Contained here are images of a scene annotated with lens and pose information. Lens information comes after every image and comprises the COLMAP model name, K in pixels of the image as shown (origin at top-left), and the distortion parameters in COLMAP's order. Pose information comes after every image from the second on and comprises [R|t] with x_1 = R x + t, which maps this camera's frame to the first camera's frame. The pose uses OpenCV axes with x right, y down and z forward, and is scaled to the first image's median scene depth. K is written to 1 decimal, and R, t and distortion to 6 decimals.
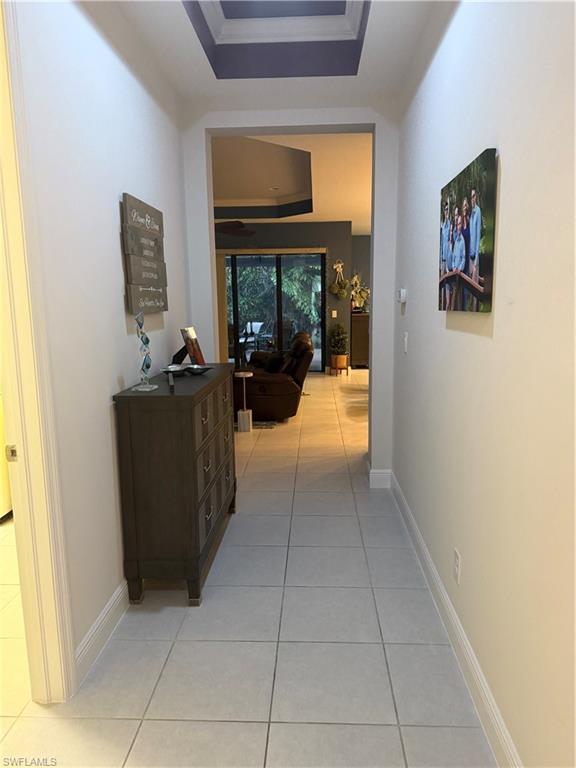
lens RADIAL K [[542.1, 0, 292.4], [0, 542.1, 386.3], [0, 0, 1]] dist [0.072657, -0.105902]
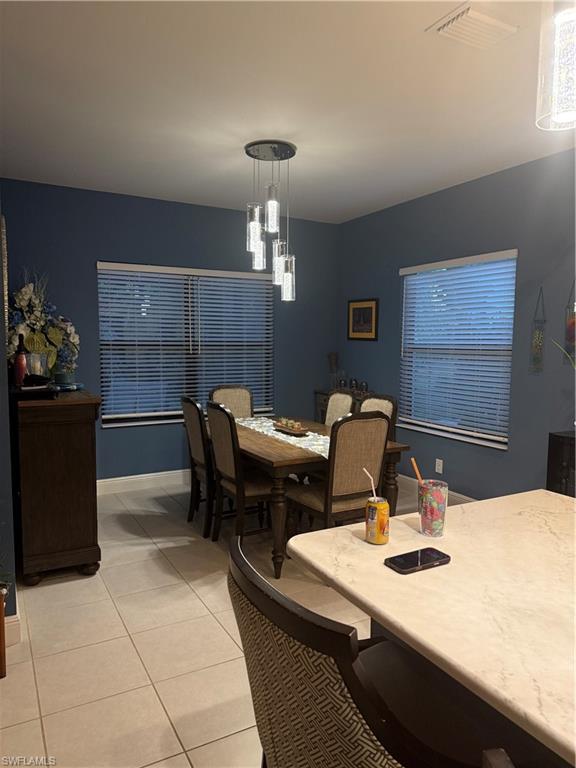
lens RADIAL K [[542.1, 0, 287.7], [0, 542.1, 378.7], [0, 0, 1]] dist [0.072657, -0.105902]
pose [[0.856638, -0.014782, 0.515705, 0.089479], [0.061774, 0.995337, -0.074083, -0.123367], [-0.512206, 0.095320, 0.853557, 0.727173]]
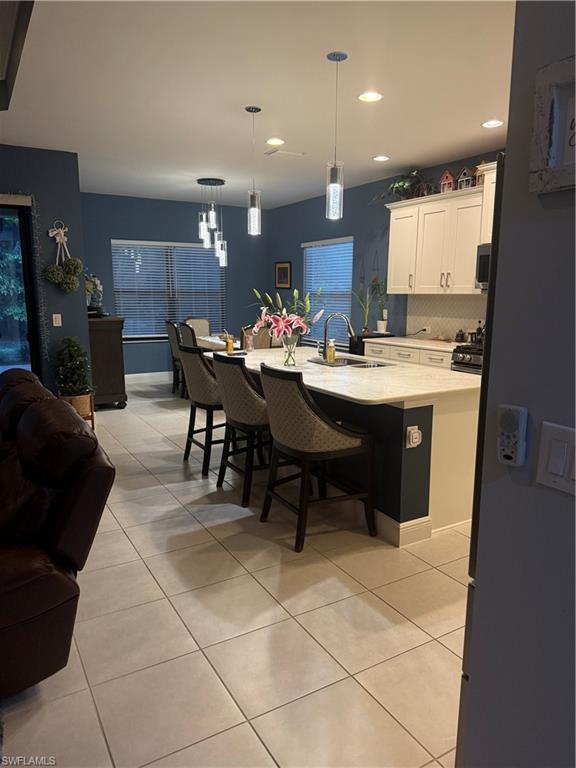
lens RADIAL K [[542.1, 0, 290.4], [0, 542.1, 389.9], [0, 0, 1]] dist [0.072657, -0.105902]
pose [[0.841666, -0.077871, 0.534354, -0.025837], [0.068890, 0.996946, 0.036776, -0.067604], [-0.535586, 0.005858, 0.844460, 0.410600]]
